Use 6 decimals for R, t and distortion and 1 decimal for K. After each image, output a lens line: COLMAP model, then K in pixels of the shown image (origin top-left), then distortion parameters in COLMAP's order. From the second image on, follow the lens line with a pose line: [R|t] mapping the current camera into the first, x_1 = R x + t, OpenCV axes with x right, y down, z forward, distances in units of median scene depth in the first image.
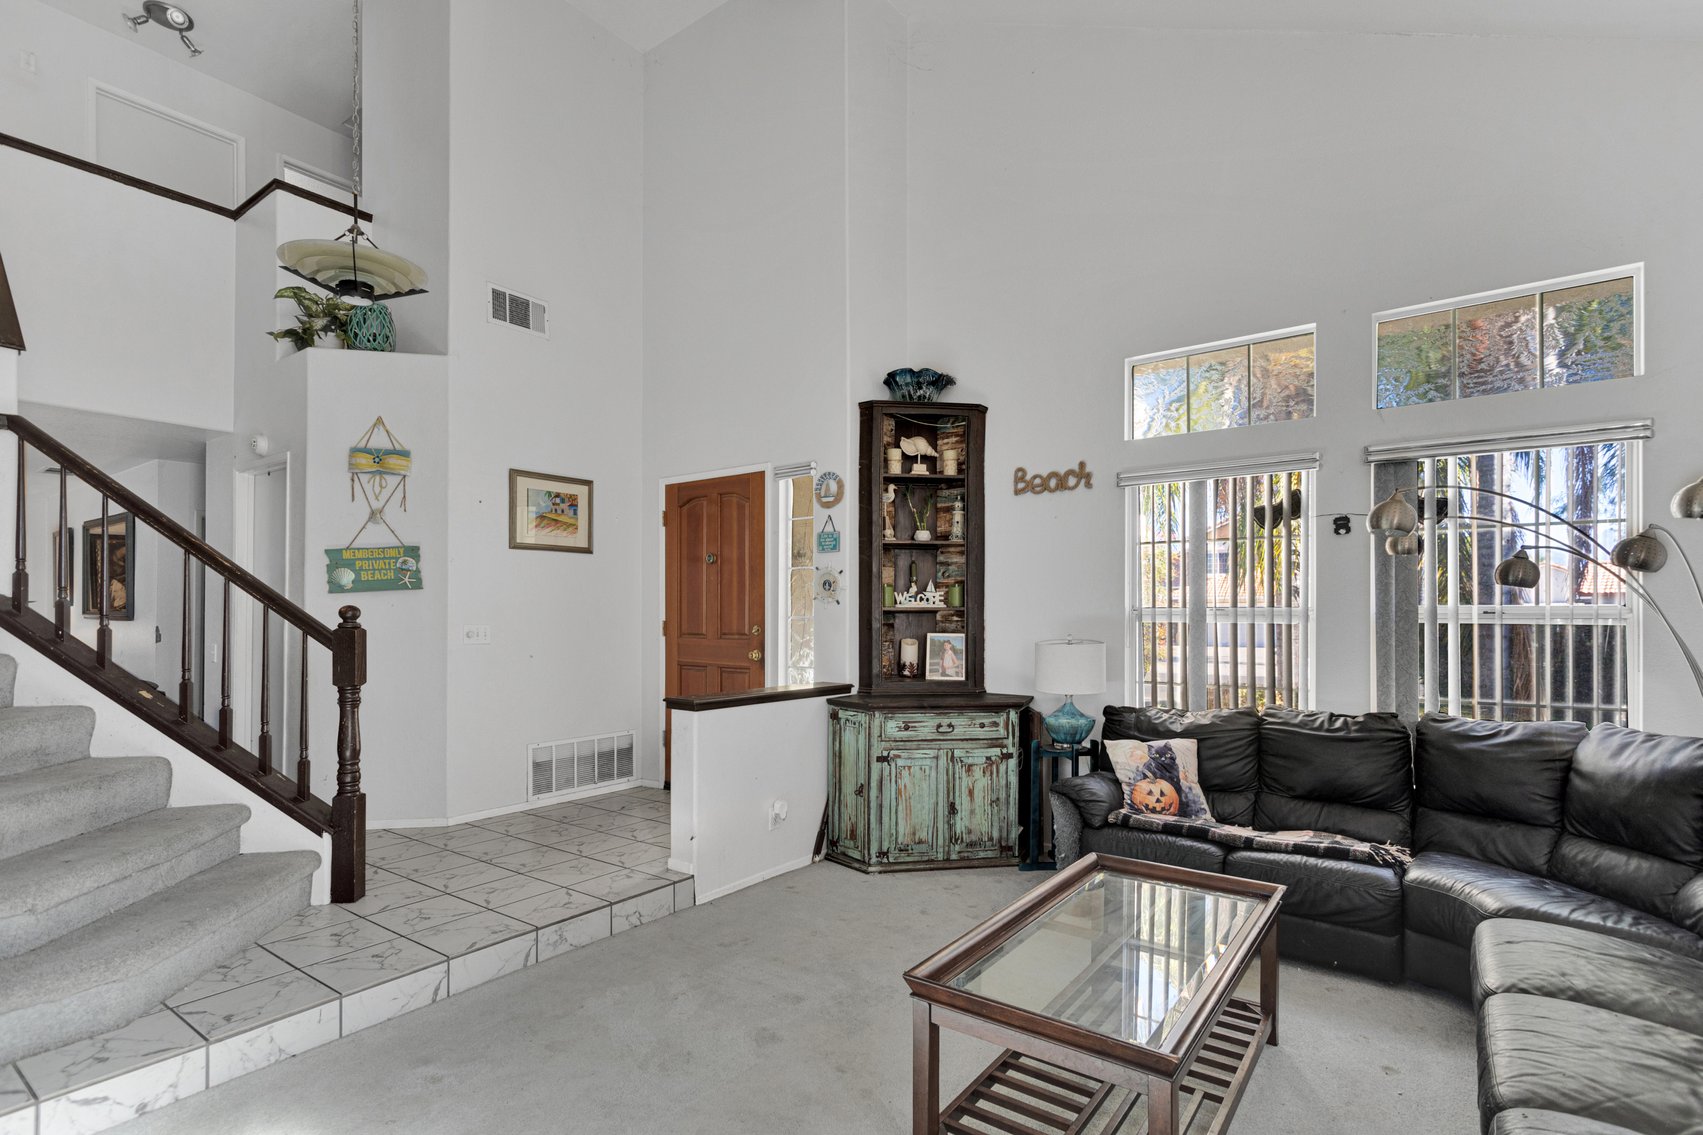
lens RADIAL K [[805.4, 0, 854.1], [0, 805.4, 611.2], [0, 0, 1]] dist [-0.003198, 0.001643]
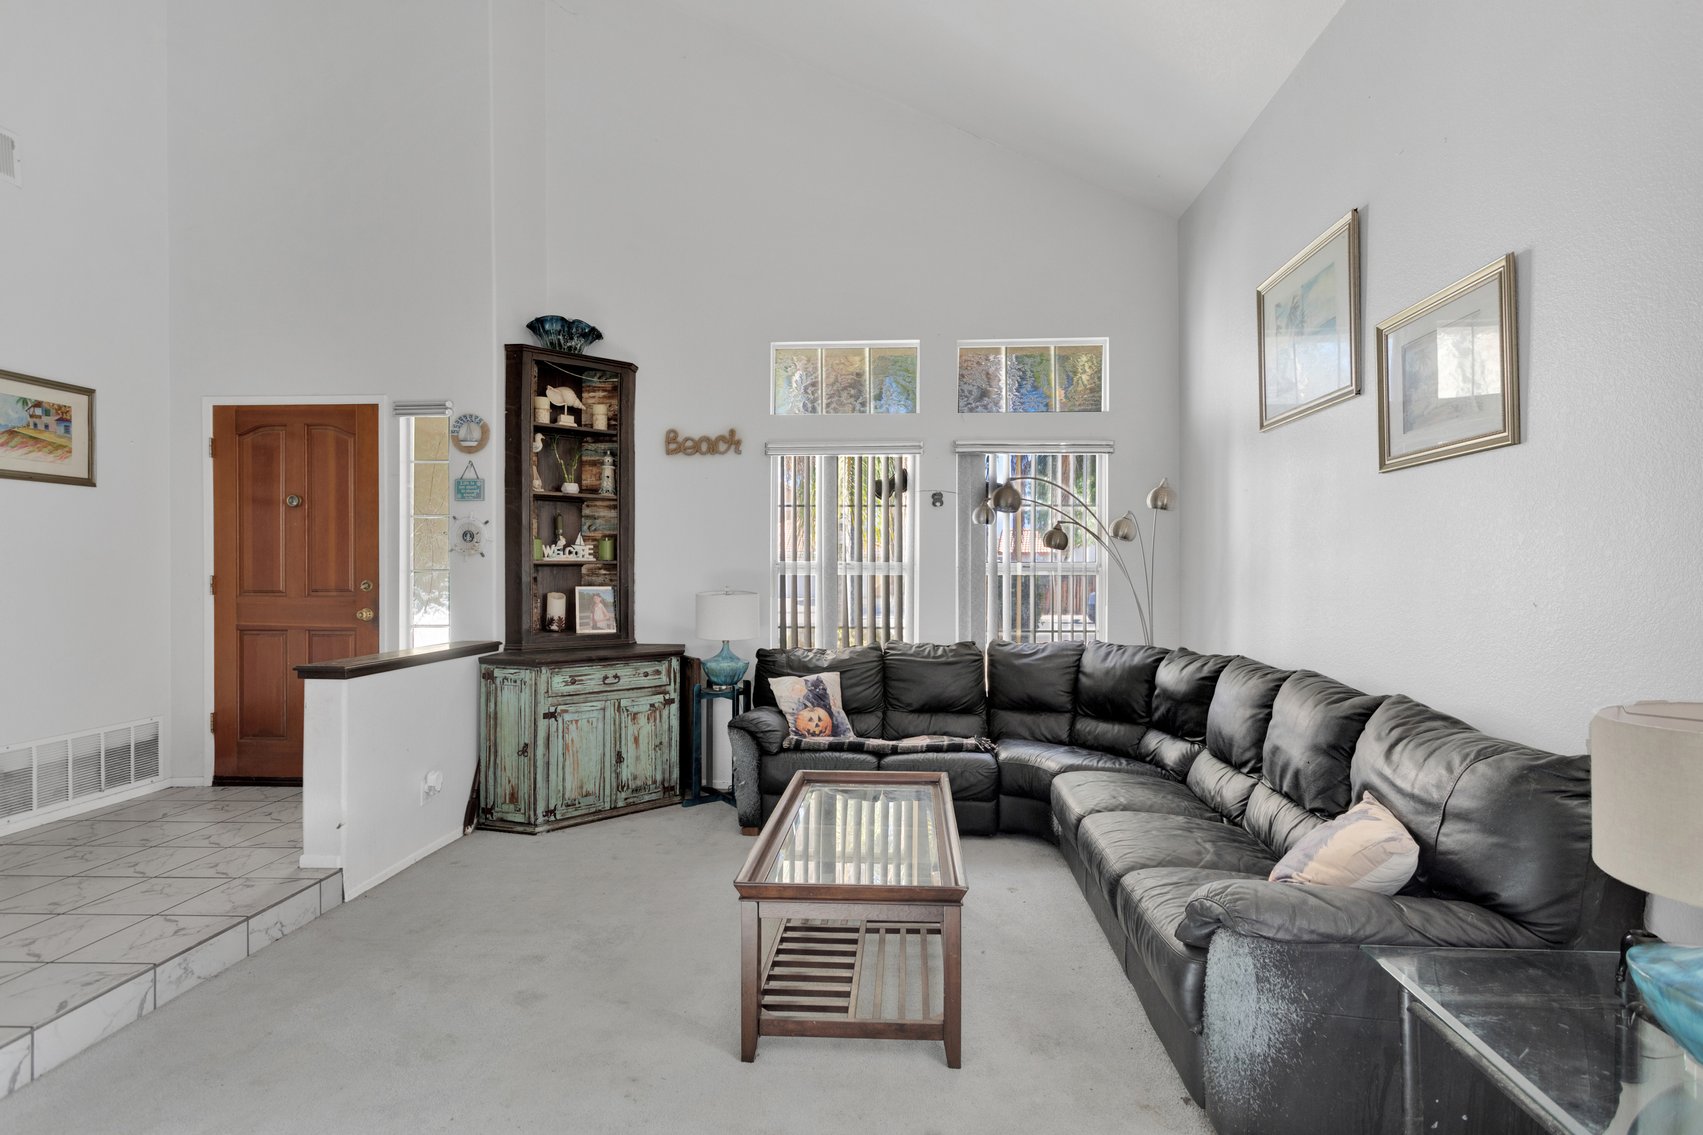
lens RADIAL K [[805.4, 0, 854.9], [0, 805.4, 570.4], [0, 0, 1]] dist [-0.003198, 0.001643]
pose [[0.842926, -0.000346, 0.538029, -0.176264], [-0.003084, 0.999980, 0.005474, 0.000675], [-0.538020, -0.006273, 0.842909, -0.022490]]
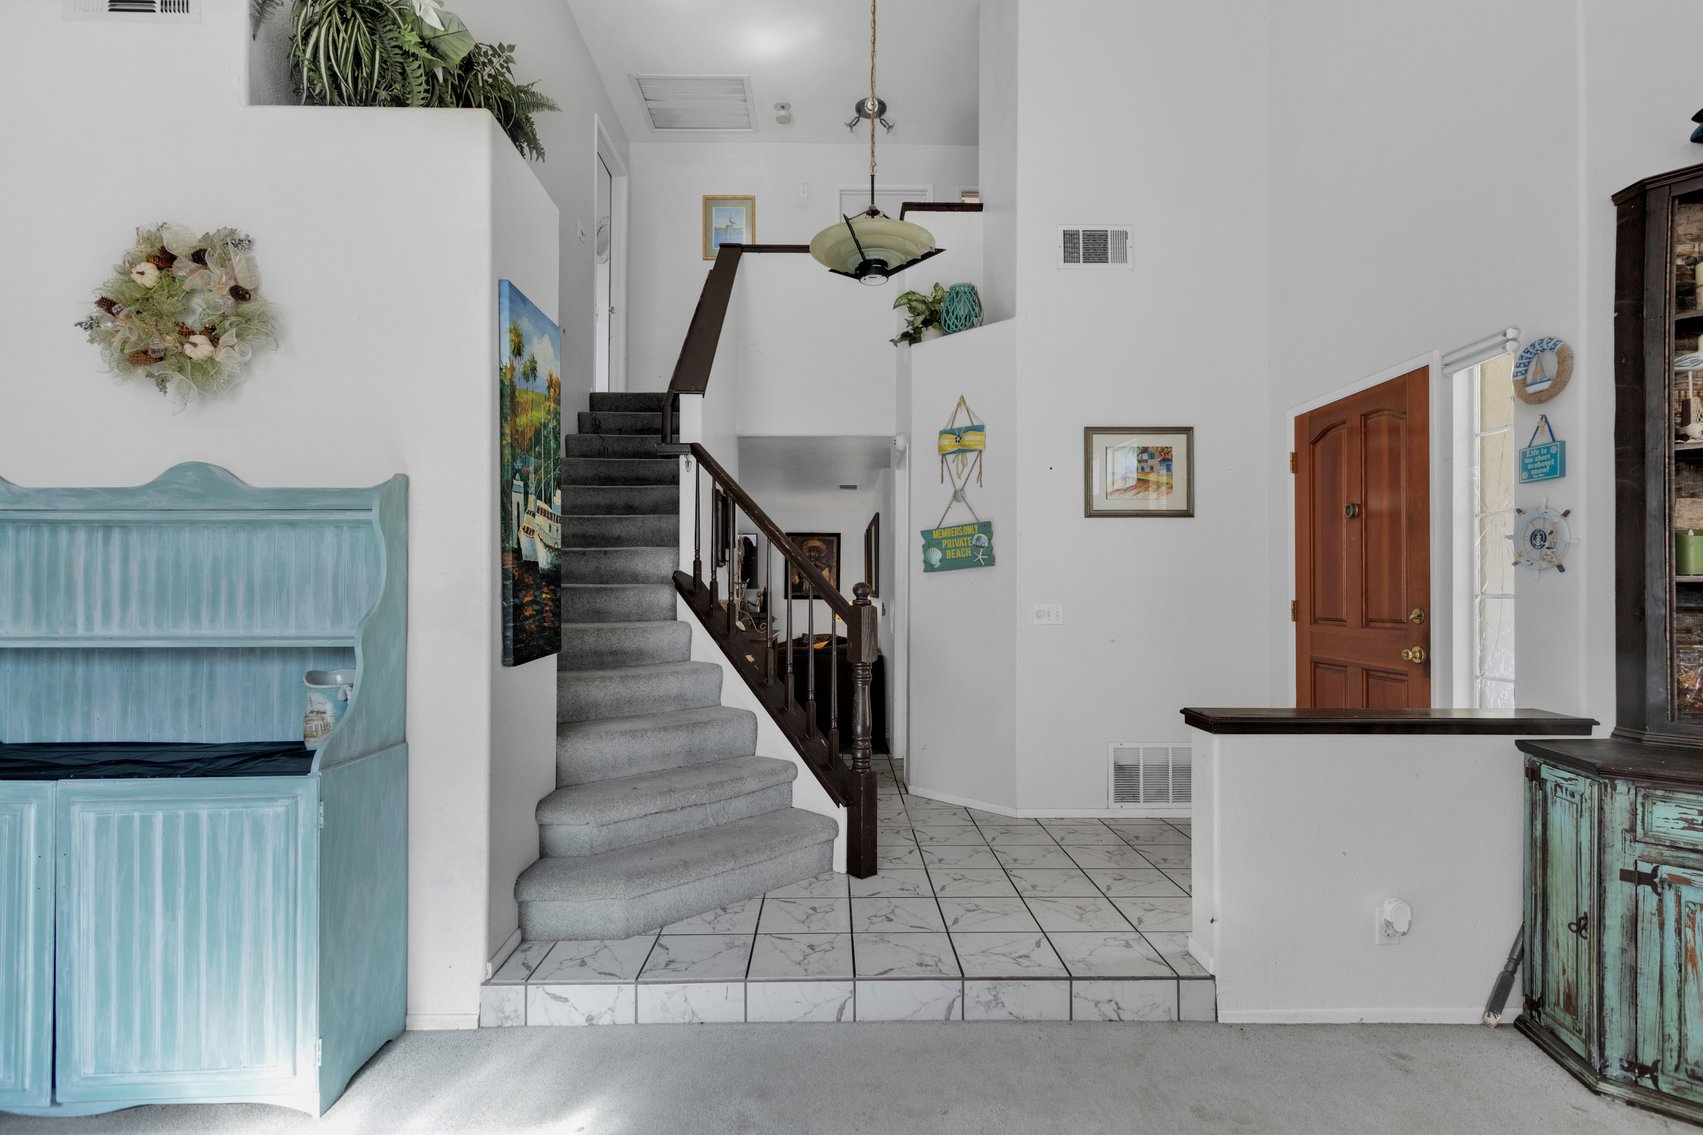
lens RADIAL K [[805.4, 0, 831.6], [0, 805.4, 588.2], [0, 0, 1]] dist [-0.003198, 0.001643]
pose [[0.611294, -0.006238, -0.791379, 0.124057], [0.003202, 0.999980, -0.005408, 0.004303], [0.791397, 0.000772, 0.611301, 0.293444]]
